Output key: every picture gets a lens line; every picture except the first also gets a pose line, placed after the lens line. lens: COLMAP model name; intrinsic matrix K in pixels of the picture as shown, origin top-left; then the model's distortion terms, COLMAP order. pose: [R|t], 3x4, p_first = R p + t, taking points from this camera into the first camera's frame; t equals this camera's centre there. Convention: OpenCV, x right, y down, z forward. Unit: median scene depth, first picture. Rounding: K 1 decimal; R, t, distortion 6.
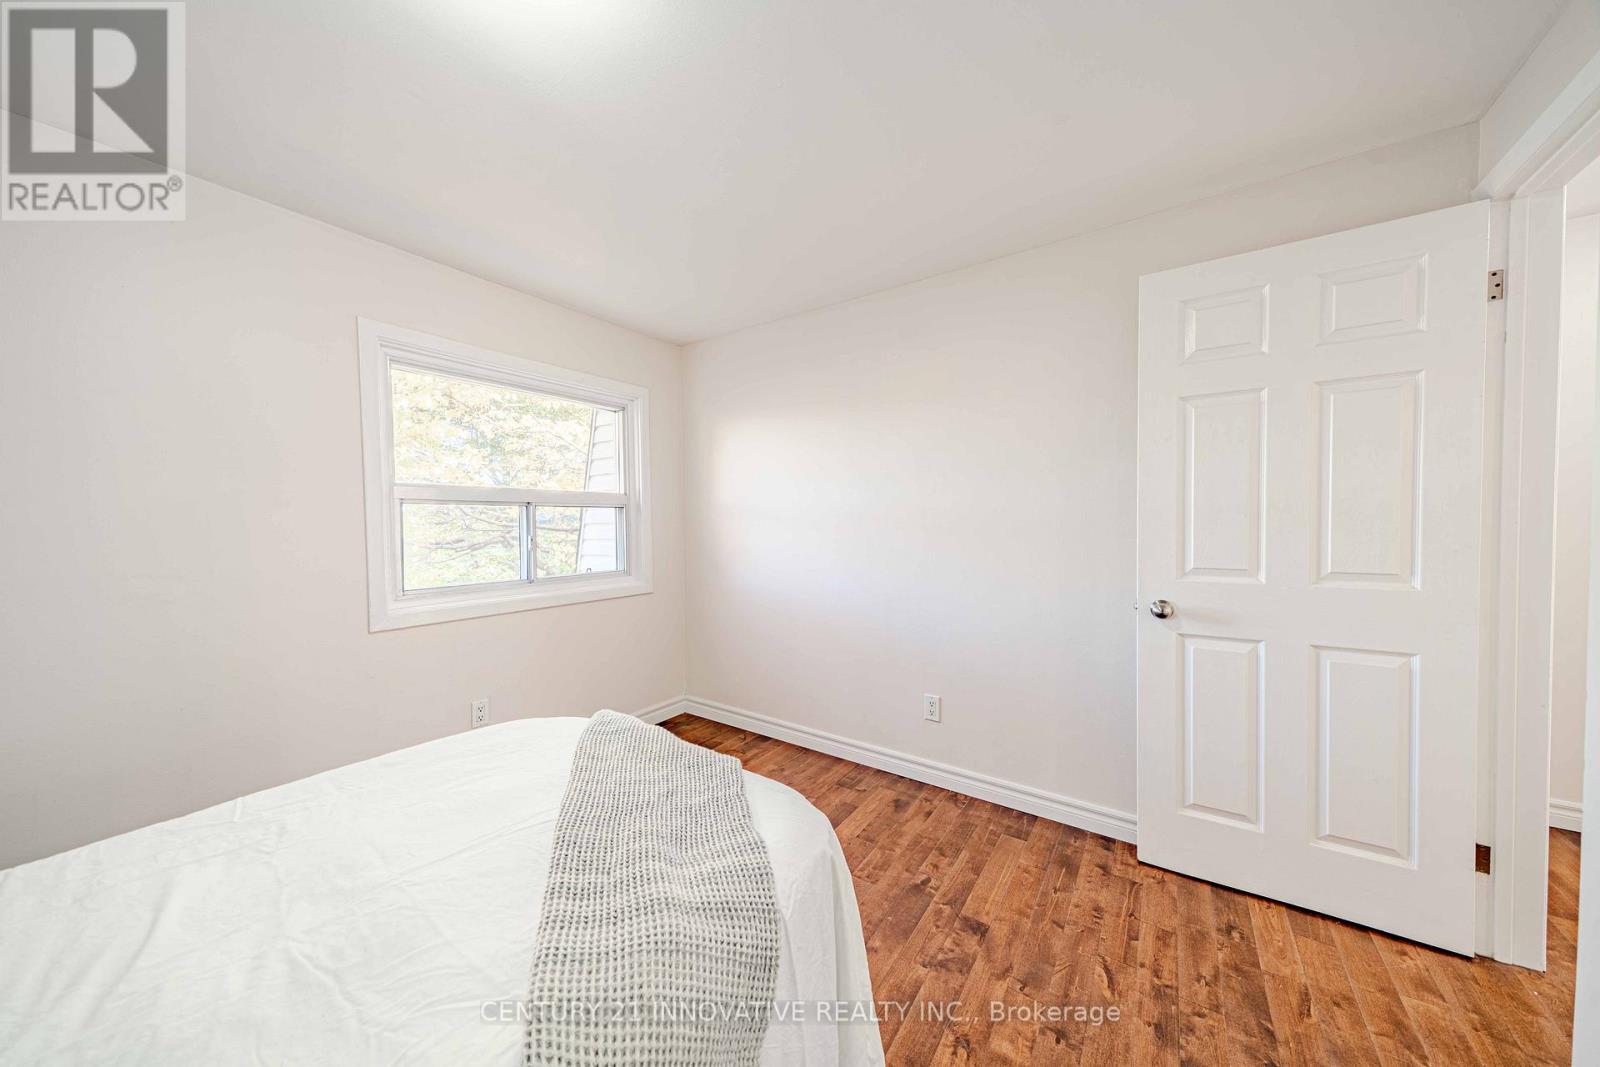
lens RADIAL K [[529.6, 0, 789.4], [0, 529.6, 531.2], [0, 0, 1]] dist [0.017371, -0.003170]
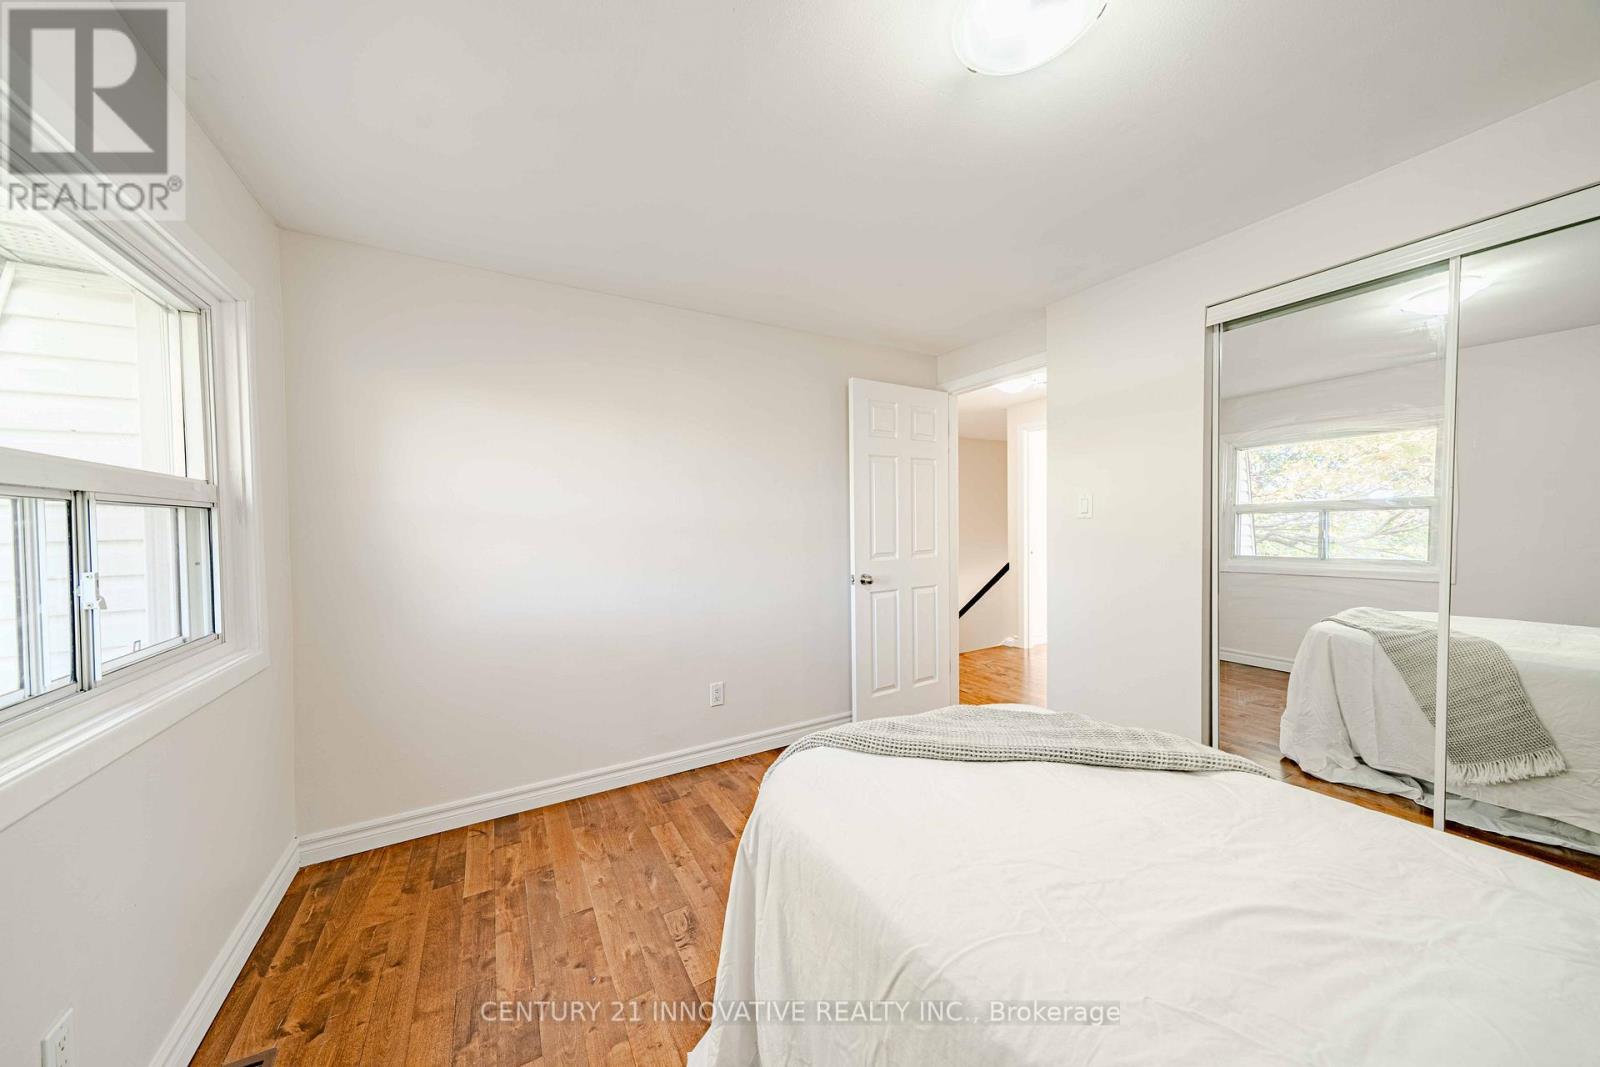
lens RADIAL K [[532.1, 0, 795.5], [0, 532.1, 533.0], [0, 0, 1]] dist [0.017053, -0.002672]
pose [[0.426695, -0.016952, 0.904237, -0.714188], [0.027377, 0.999608, 0.005821, -0.011904], [-0.903981, 0.022272, 0.426991, 0.380352]]
